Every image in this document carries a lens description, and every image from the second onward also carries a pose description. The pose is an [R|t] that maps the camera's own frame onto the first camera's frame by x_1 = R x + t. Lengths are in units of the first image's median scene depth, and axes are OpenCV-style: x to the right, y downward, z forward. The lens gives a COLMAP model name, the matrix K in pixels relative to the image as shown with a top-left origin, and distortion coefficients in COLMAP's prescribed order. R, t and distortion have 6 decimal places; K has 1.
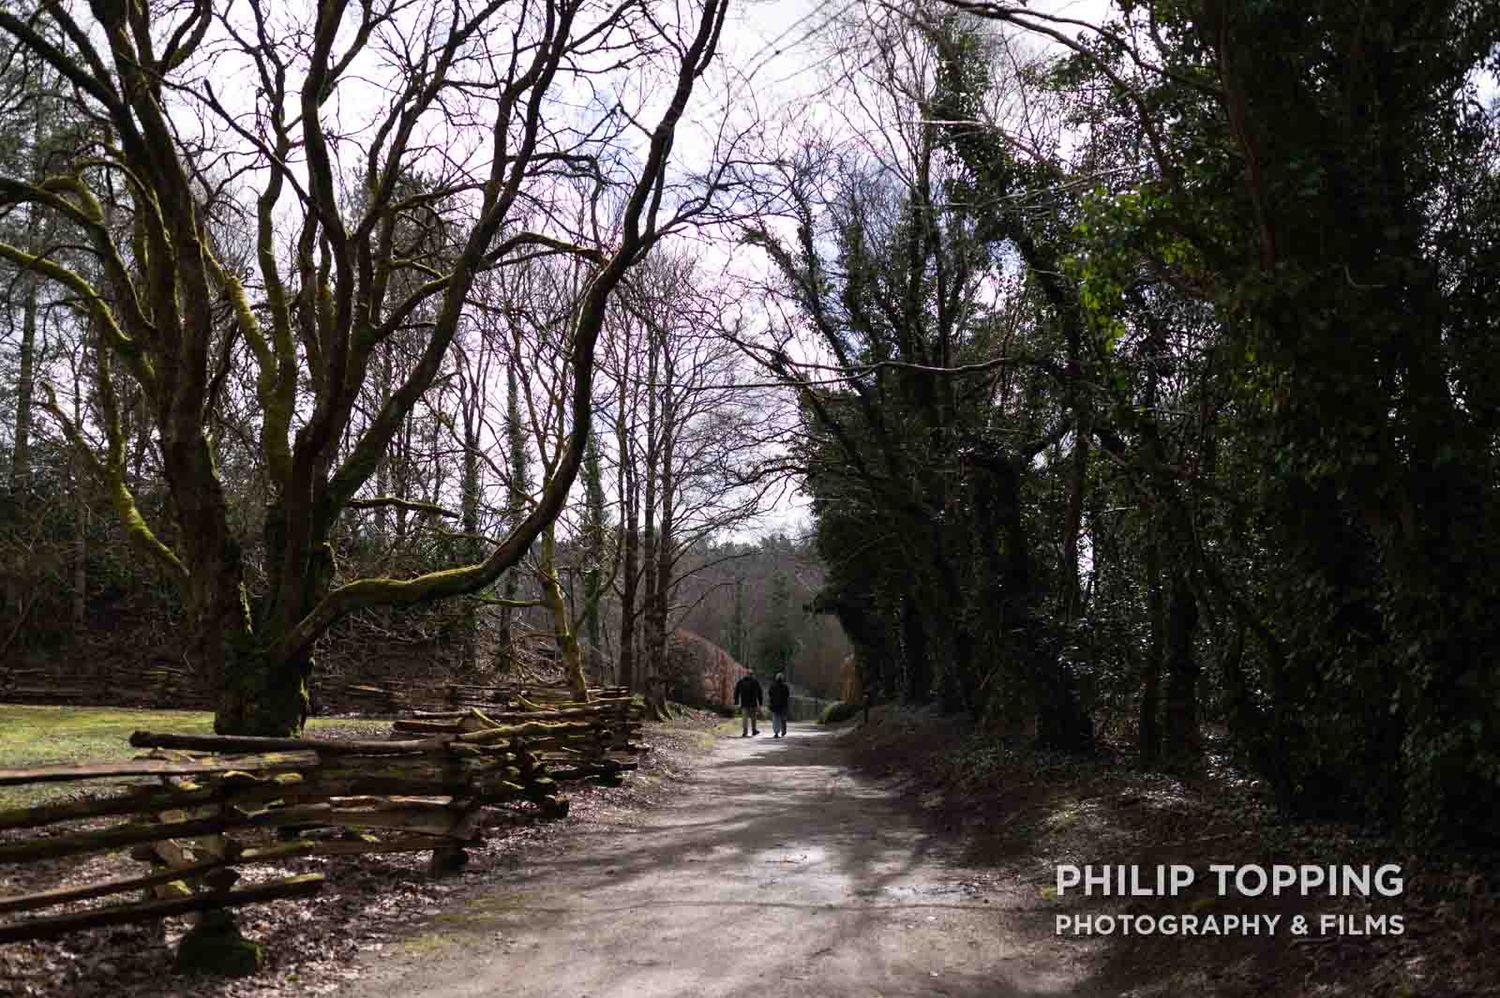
lens RADIAL K [[1420.2, 0, 750.0], [0, 1420.2, 499.0], [0, 0, 1]] dist [0.124038, -0.118619]
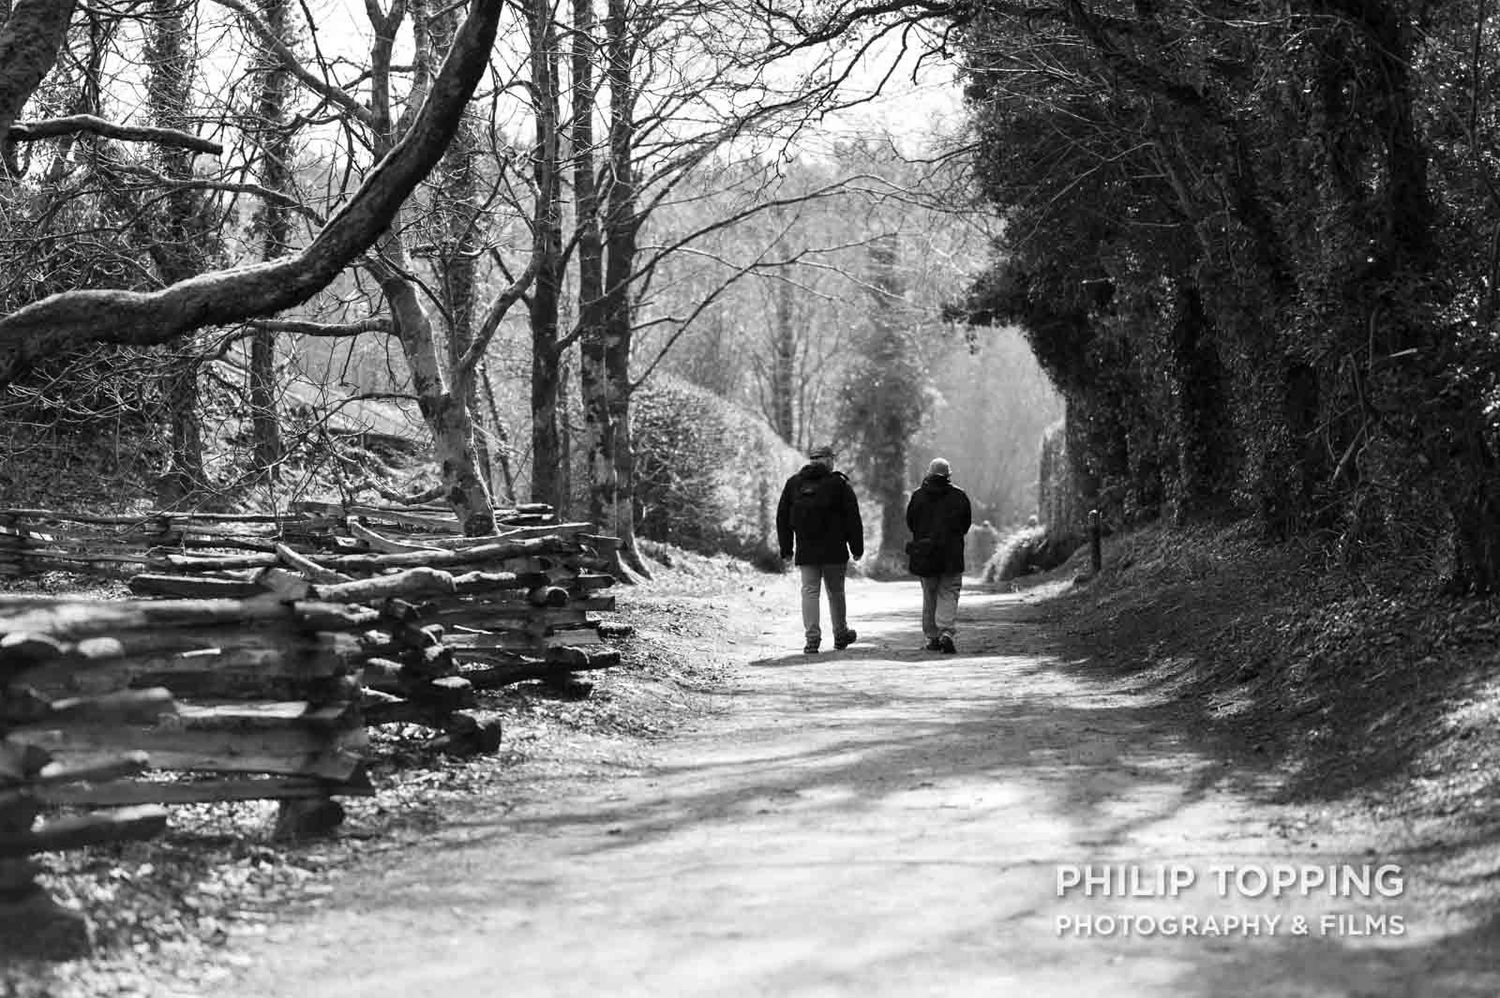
lens RADIAL K [[3409.3, 0, 750.0], [0, 3409.3, 499.0], [0, 0, 1]] dist [0.073009, -0.067688]
pose [[0.999314, -0.030980, -0.020294, -0.012966], [0.033341, 0.991107, 0.128825, -0.017144], [0.016122, -0.129413, 0.991460, -0.174688]]
